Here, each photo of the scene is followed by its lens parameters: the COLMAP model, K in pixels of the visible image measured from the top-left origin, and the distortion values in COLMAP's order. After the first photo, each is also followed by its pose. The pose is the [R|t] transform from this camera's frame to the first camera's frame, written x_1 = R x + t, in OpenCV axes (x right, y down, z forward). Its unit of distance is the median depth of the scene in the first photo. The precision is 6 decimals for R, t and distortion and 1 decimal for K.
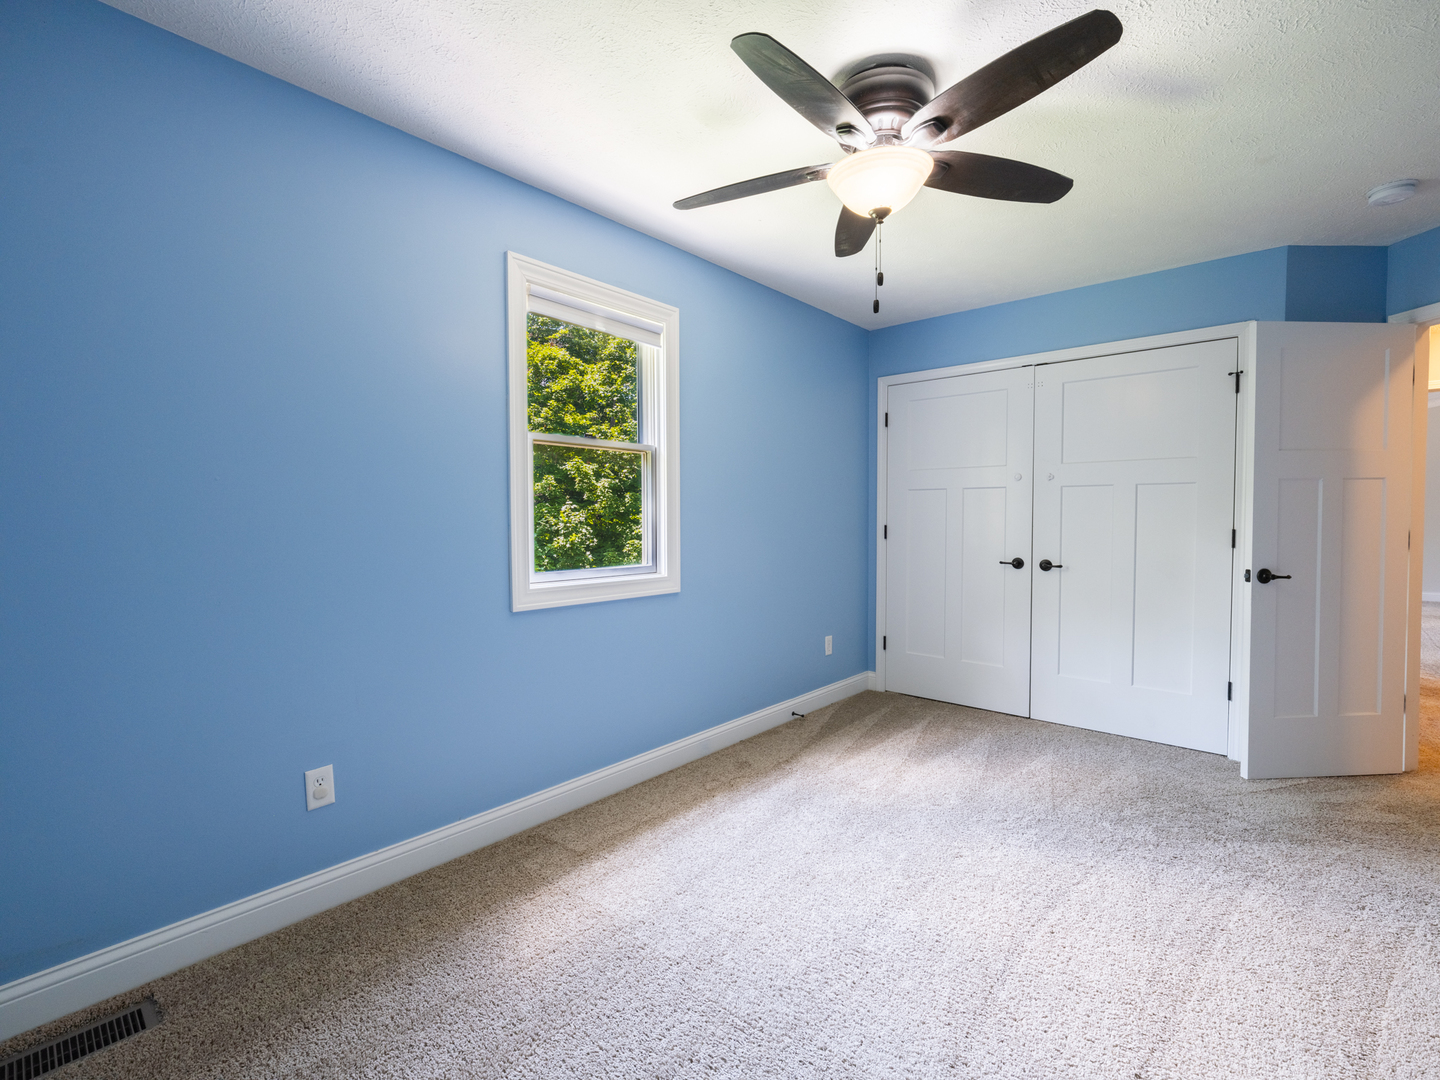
lens RADIAL K [[668.3, 0, 713.7], [0, 668.3, 540.3], [0, 0, 1]] dist [-0.006213, 0.000923]
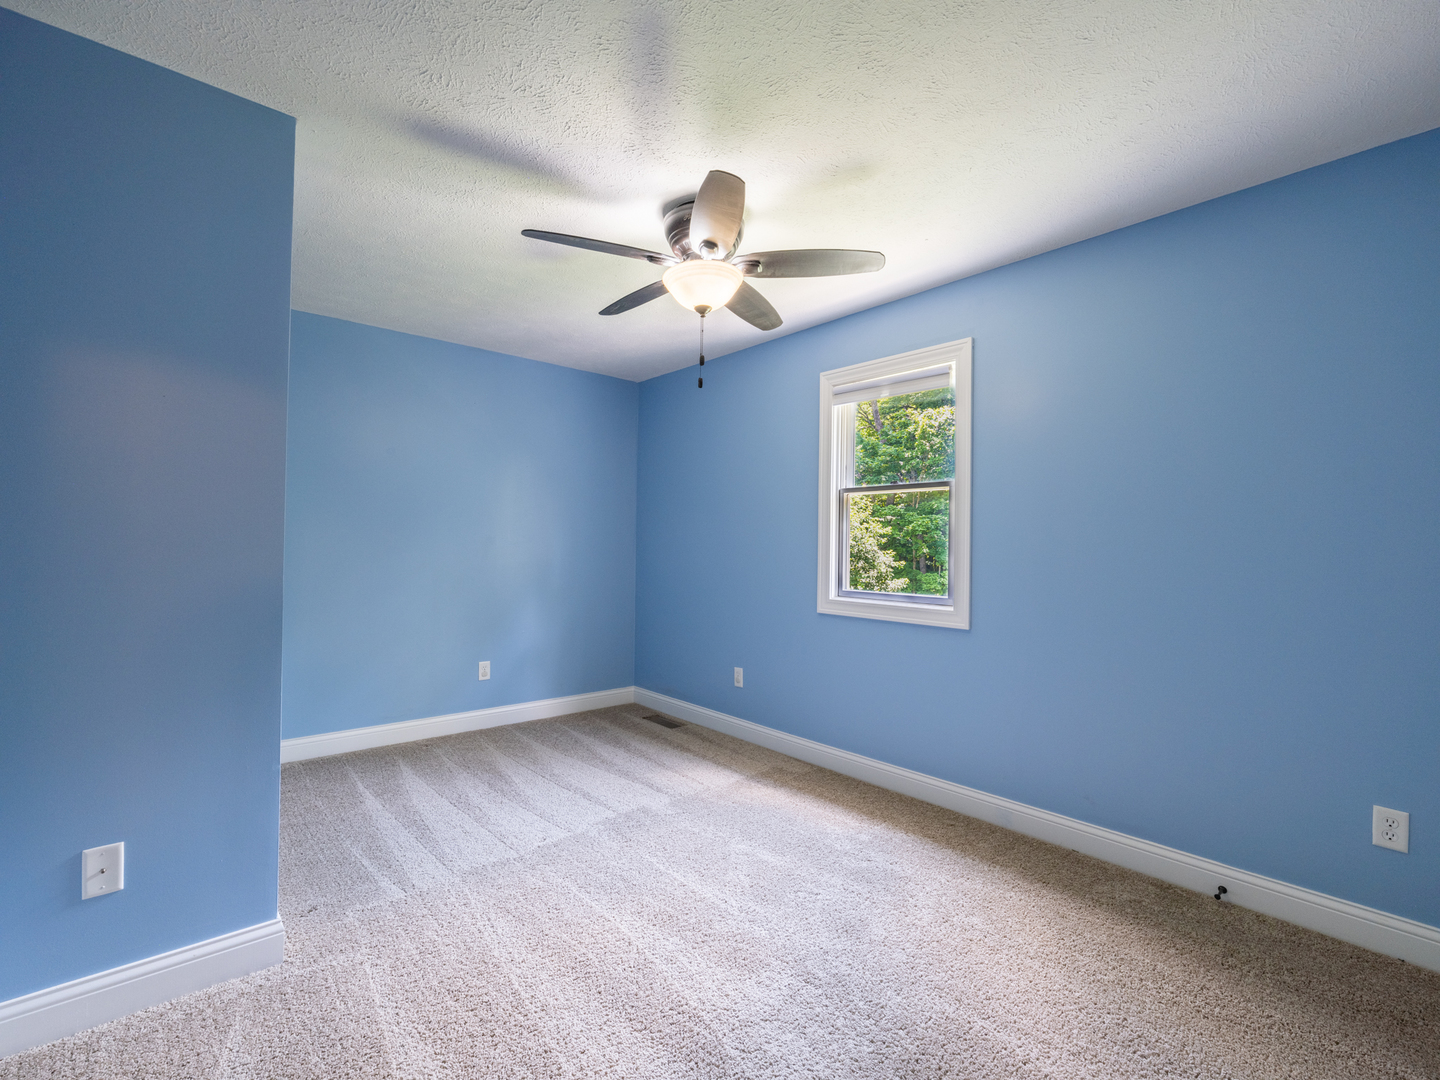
lens RADIAL K [[668.3, 0, 713.7], [0, 668.3, 540.3], [0, 0, 1]] dist [-0.006213, 0.000923]
pose [[-0.150269, -0.009987, -0.988595, 1.010128], [-0.049640, 0.998764, -0.002544, -0.031552], [0.987398, 0.048692, -0.150579, 0.828108]]
